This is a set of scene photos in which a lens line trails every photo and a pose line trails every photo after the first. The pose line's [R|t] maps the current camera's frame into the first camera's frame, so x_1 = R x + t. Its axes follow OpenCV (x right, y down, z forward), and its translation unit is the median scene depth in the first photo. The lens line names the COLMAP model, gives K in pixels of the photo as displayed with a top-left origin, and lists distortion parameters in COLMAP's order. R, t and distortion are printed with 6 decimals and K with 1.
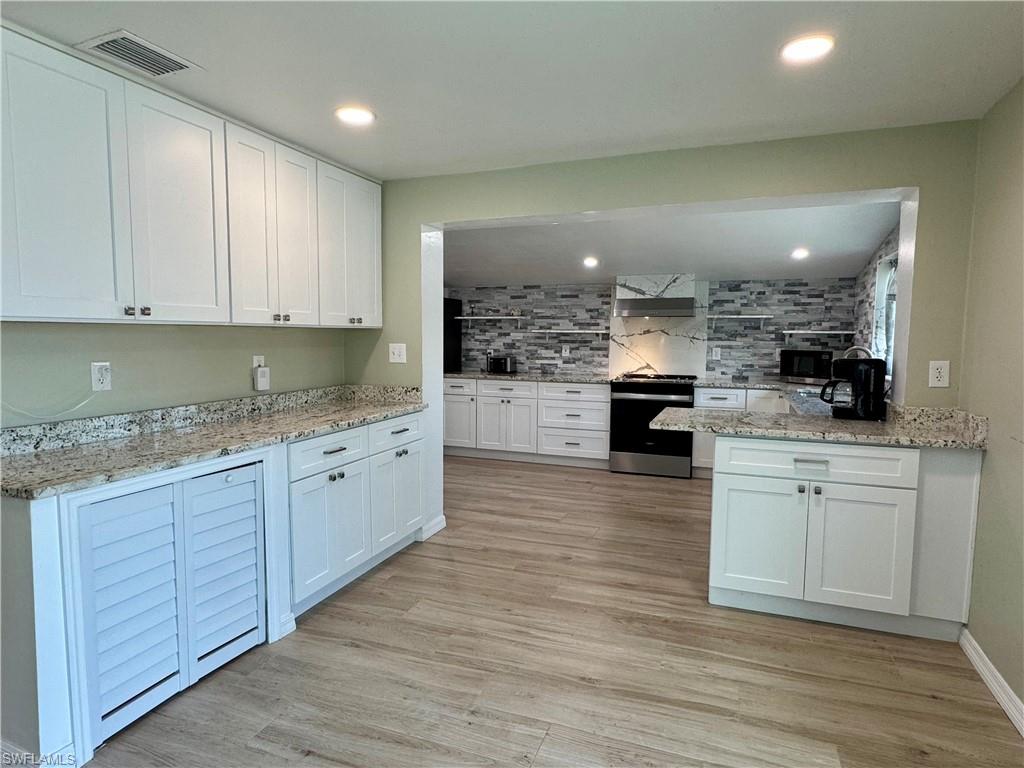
lens RADIAL K [[598.4, 0, 504.8], [0, 598.4, 386.0], [0, 0, 1]] dist [-0.002146, -0.000716]
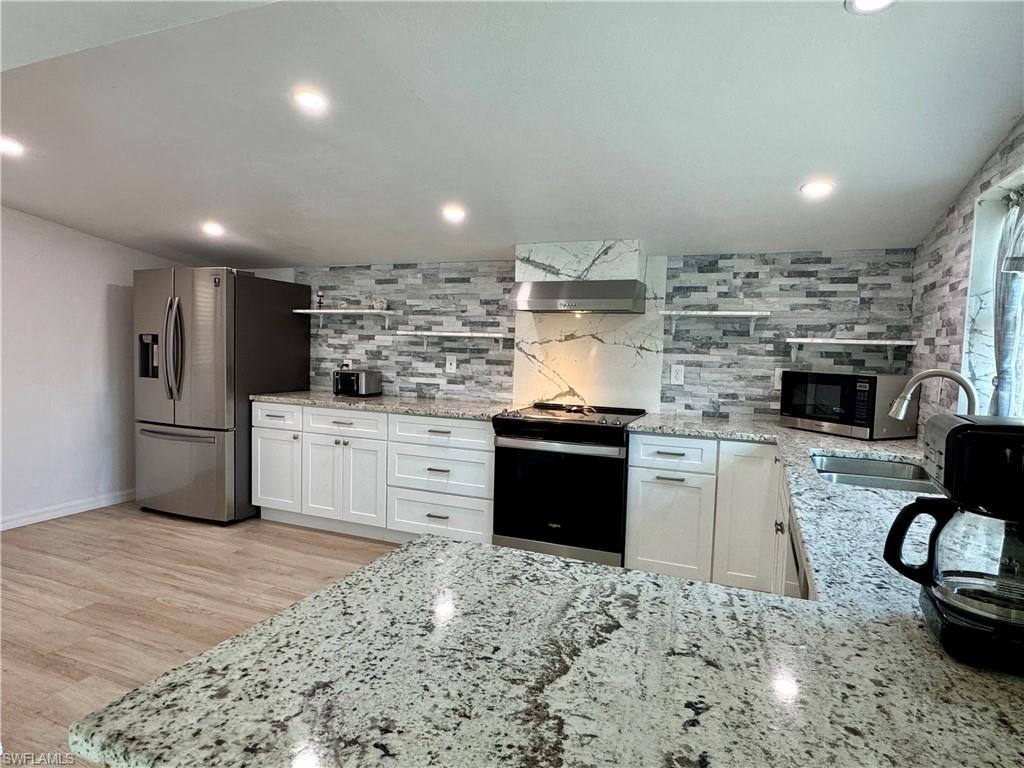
lens RADIAL K [[598.4, 0, 504.8], [0, 598.4, 386.0], [0, 0, 1]] dist [-0.002146, -0.000716]
pose [[0.999491, 0.023025, -0.022079, 0.190062], [-0.023440, 0.999550, -0.018722, -0.026490], [0.021638, 0.019230, 0.999581, 0.383429]]
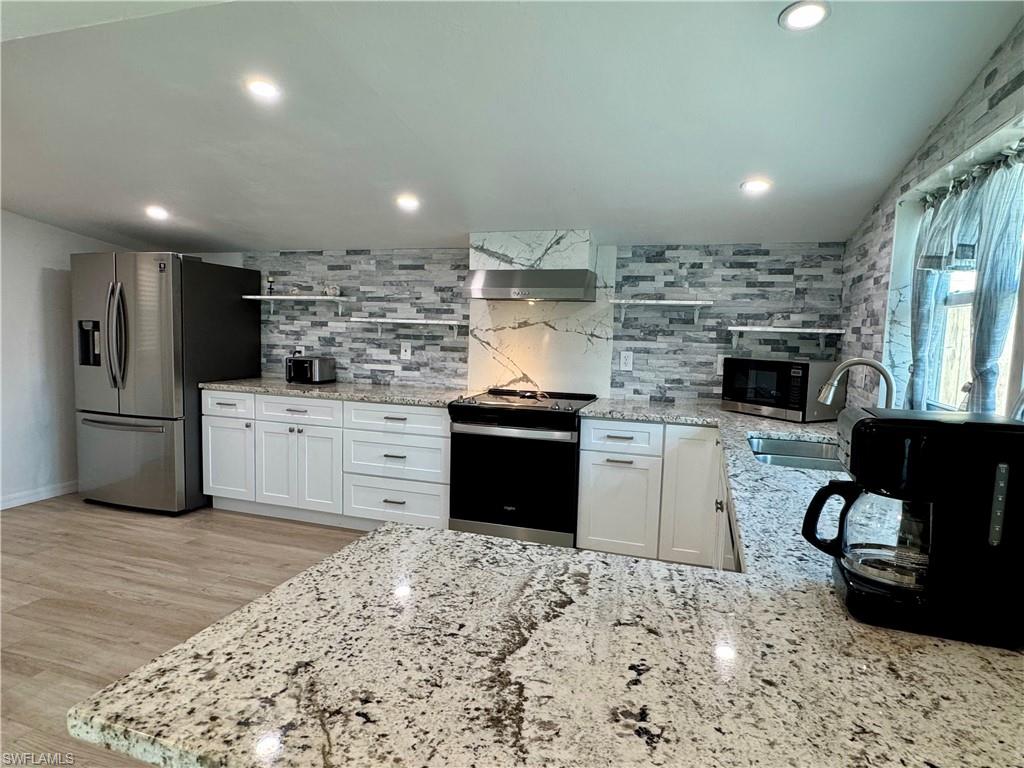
lens RADIAL K [[598.4, 0, 504.8], [0, 598.4, 386.0], [0, 0, 1]] dist [-0.002146, -0.000716]
pose [[0.998237, 0.016201, 0.057092, 0.187882], [-0.016744, 0.999819, 0.009038, -0.030677], [-0.056935, -0.009978, 0.998328, 0.371473]]
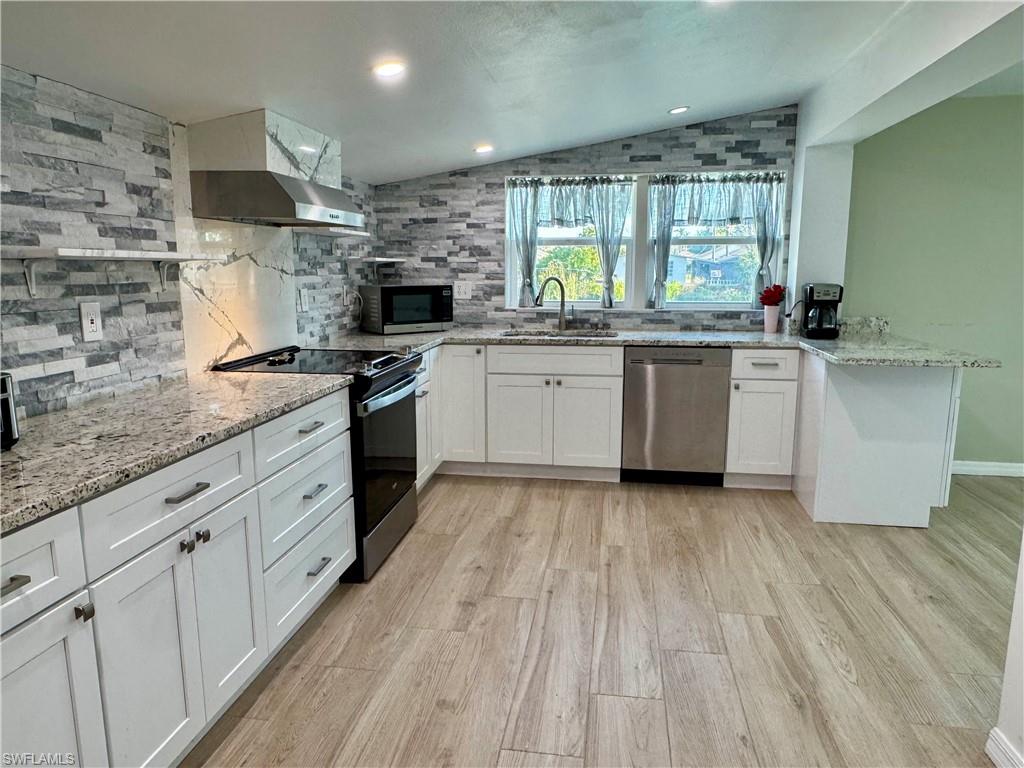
lens RADIAL K [[698.0, 0, 512.0], [0, 698.0, 384.0], [0, 0, 1]] dist [-0.001791, -0.000682]
pose [[-0.223629, -0.168387, 0.960019, -0.300126], [0.084982, 0.977844, 0.191310, -0.083319], [-0.970963, 0.124367, -0.204364, 0.949447]]
